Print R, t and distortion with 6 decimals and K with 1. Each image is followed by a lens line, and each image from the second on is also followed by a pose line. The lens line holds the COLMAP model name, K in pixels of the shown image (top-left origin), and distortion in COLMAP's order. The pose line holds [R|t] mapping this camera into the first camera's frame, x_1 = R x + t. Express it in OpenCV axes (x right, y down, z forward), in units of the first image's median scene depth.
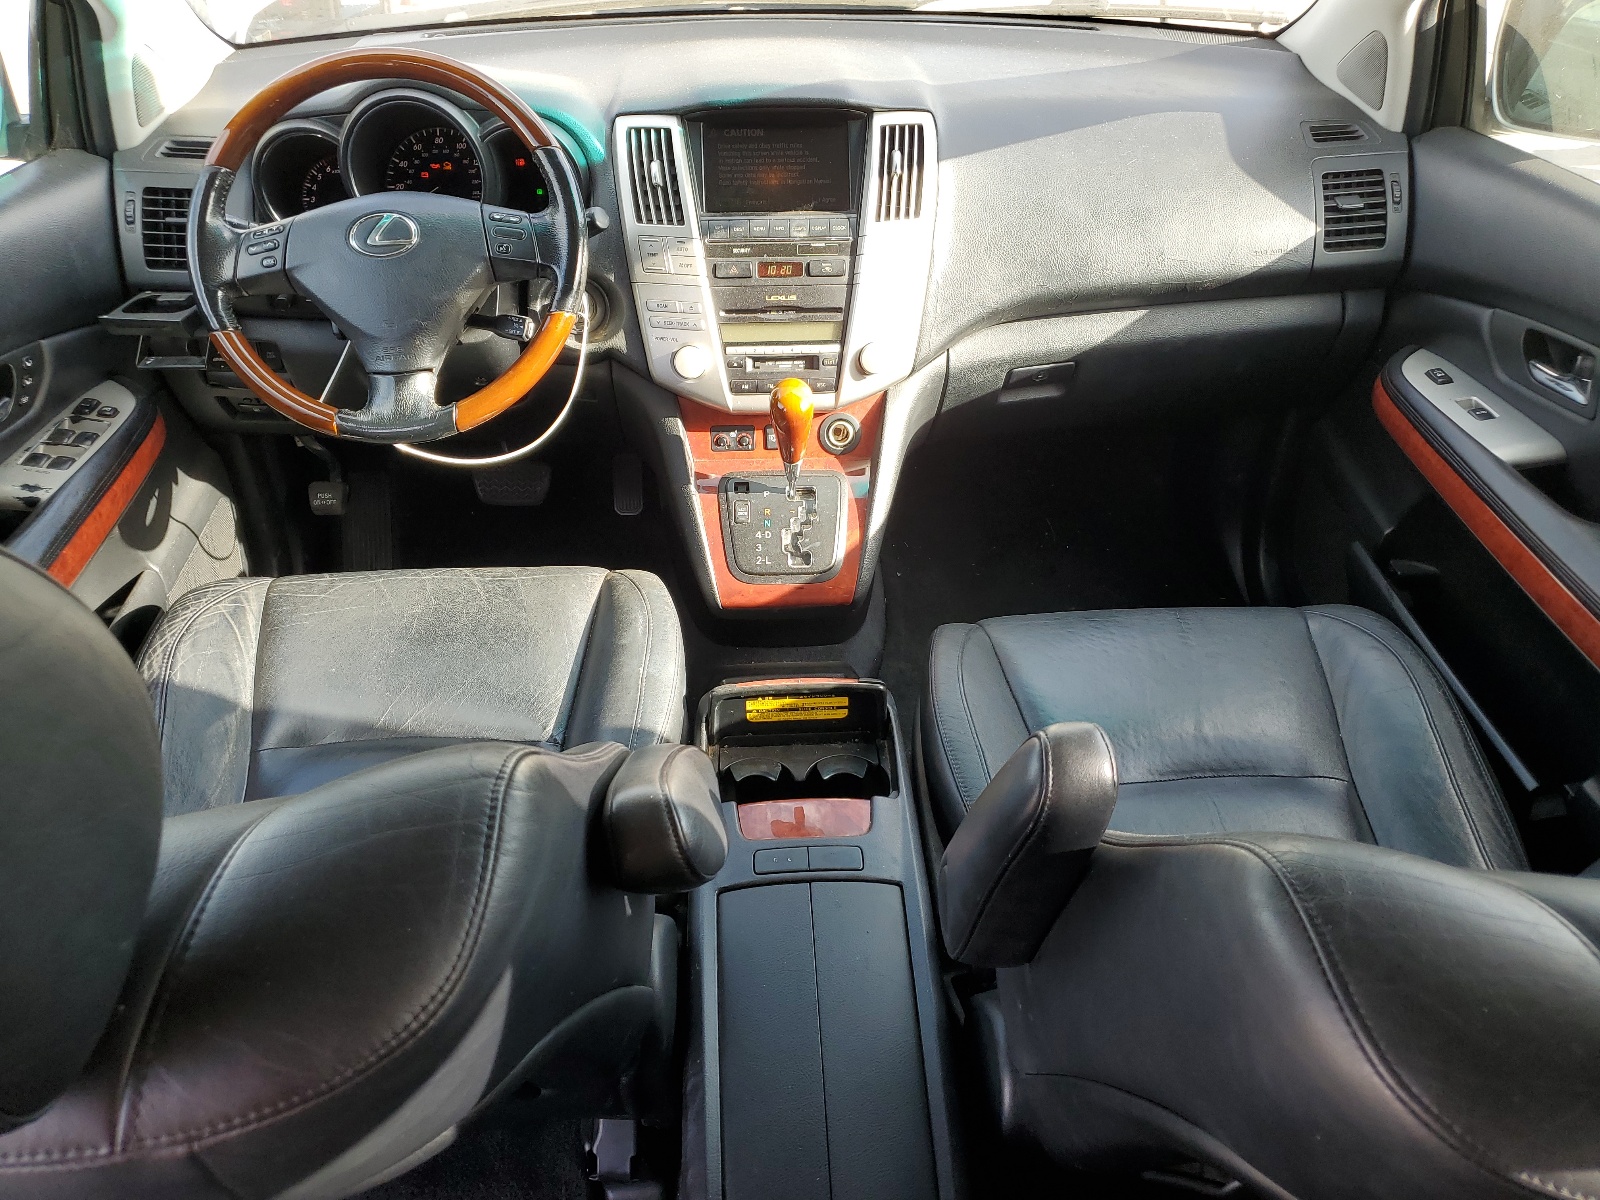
lens RADIAL K [[1215.5, 0, 799.3], [0, 1215.5, 599.2], [0, 0, 1]] dist [0.001504, 0.000114]
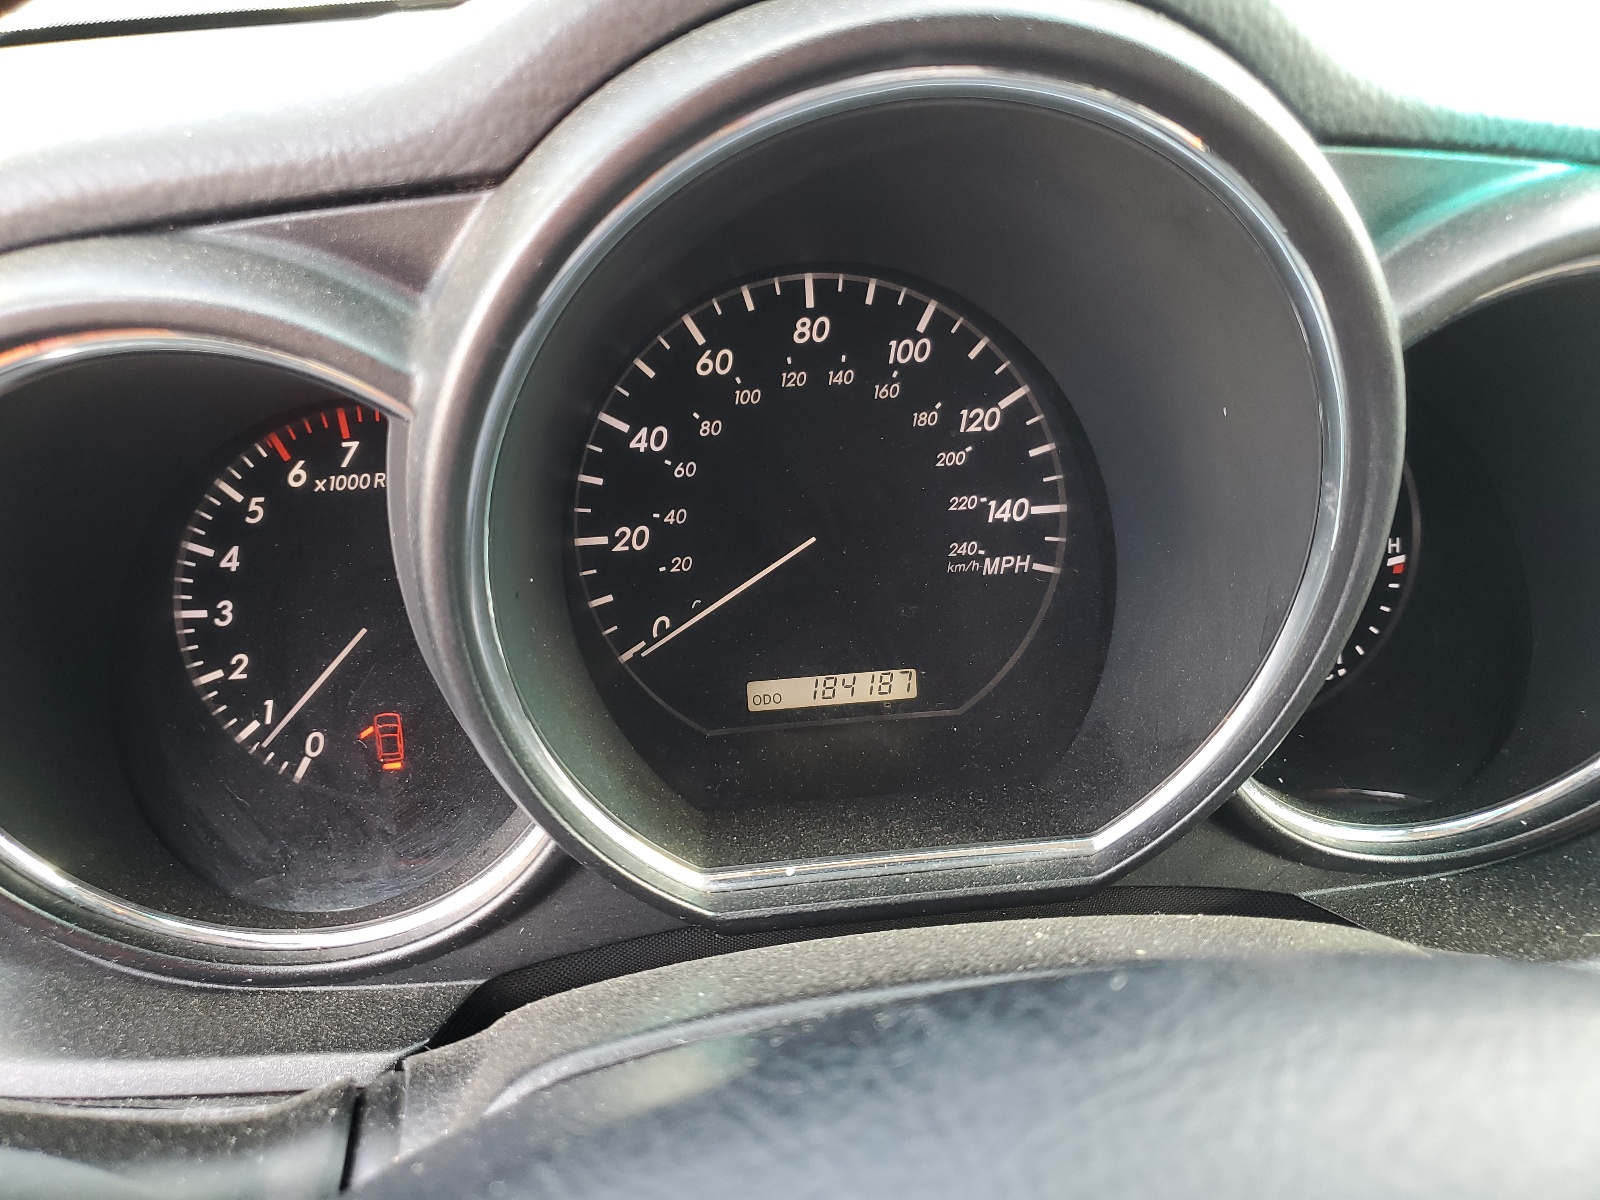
lens RADIAL K [[1215.5, 0, 800.7], [0, 1215.5, 600.5], [0, 0, 1]] dist [0.001504, 0.000114]
pose [[0.995685, -0.045005, 0.081156, -0.317888], [0.052182, 0.994700, -0.088596, -0.308510], [-0.076739, 0.092448, 0.992756, 0.783865]]
